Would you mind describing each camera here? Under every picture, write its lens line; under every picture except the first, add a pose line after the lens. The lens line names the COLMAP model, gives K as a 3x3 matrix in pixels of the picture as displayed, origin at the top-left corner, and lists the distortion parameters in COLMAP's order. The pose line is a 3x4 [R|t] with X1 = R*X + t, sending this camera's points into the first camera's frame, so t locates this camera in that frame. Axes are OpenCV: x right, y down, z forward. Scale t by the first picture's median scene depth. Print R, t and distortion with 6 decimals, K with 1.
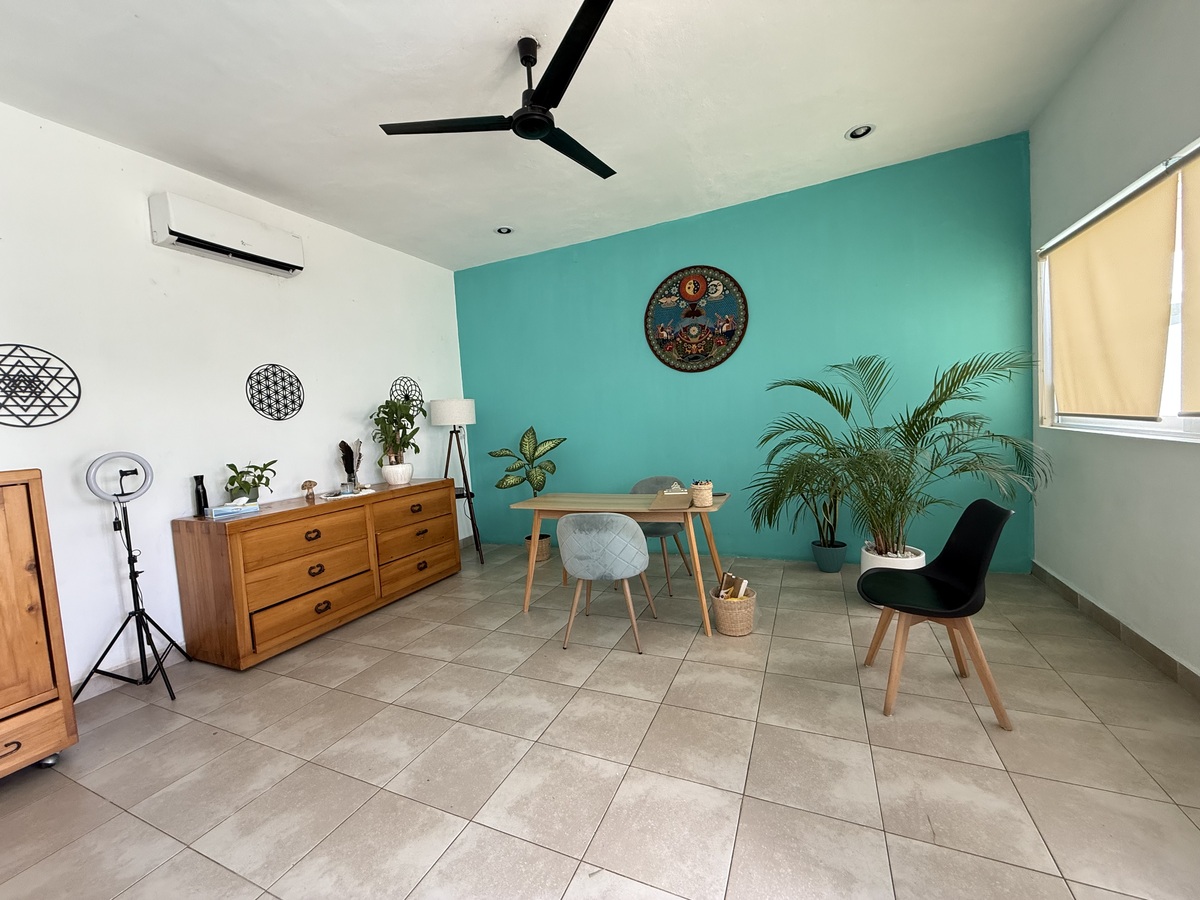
lens RADIAL K [[478.1, 0, 595.9], [0, 478.1, 449.9], [0, 0, 1]] dist [-0.000850, 0.000521]
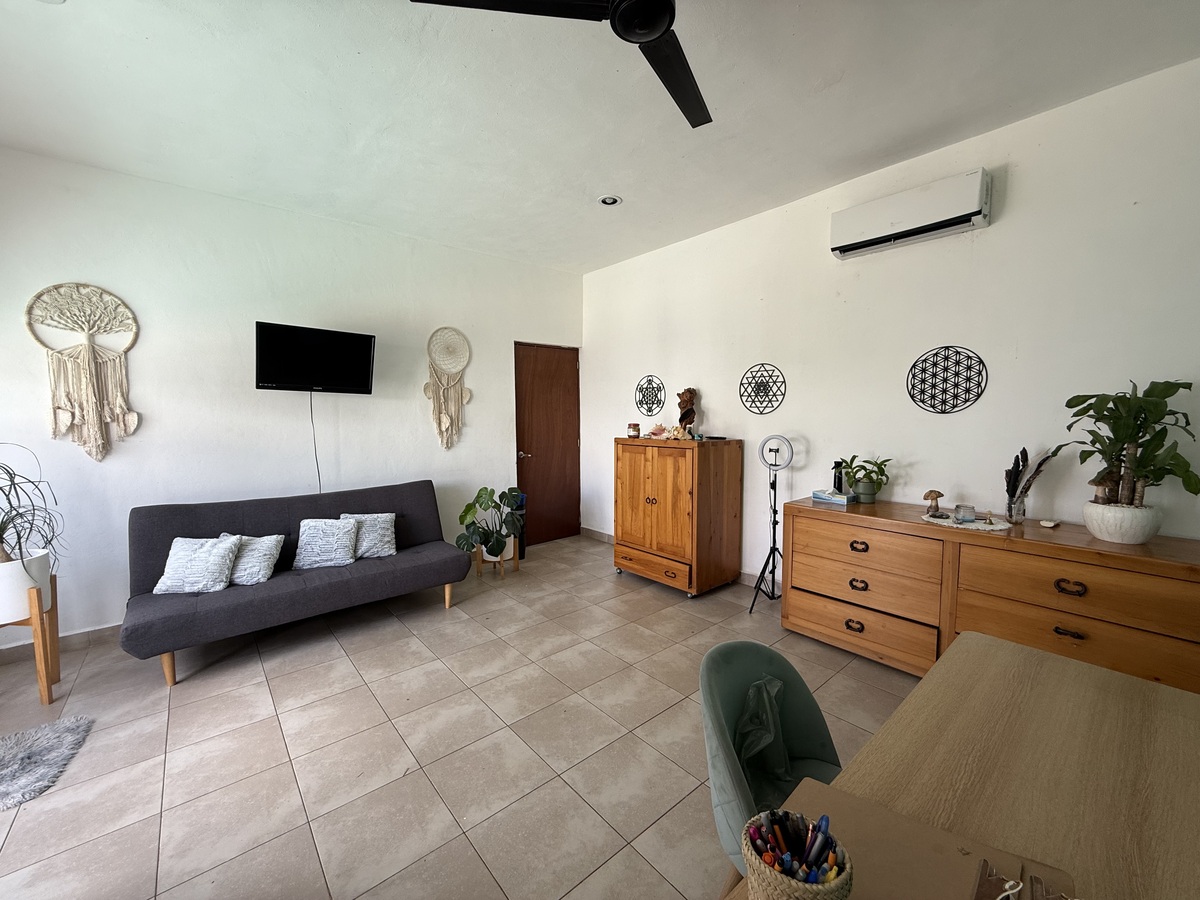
lens RADIAL K [[478.1, 0, 595.9], [0, 478.1, 449.9], [0, 0, 1]] dist [-0.000850, 0.000521]
pose [[-0.425887, 0.139371, -0.893977, 0.493261], [-0.018639, 0.986504, 0.162676, -0.170821], [0.904584, 0.085944, -0.417541, 1.105530]]
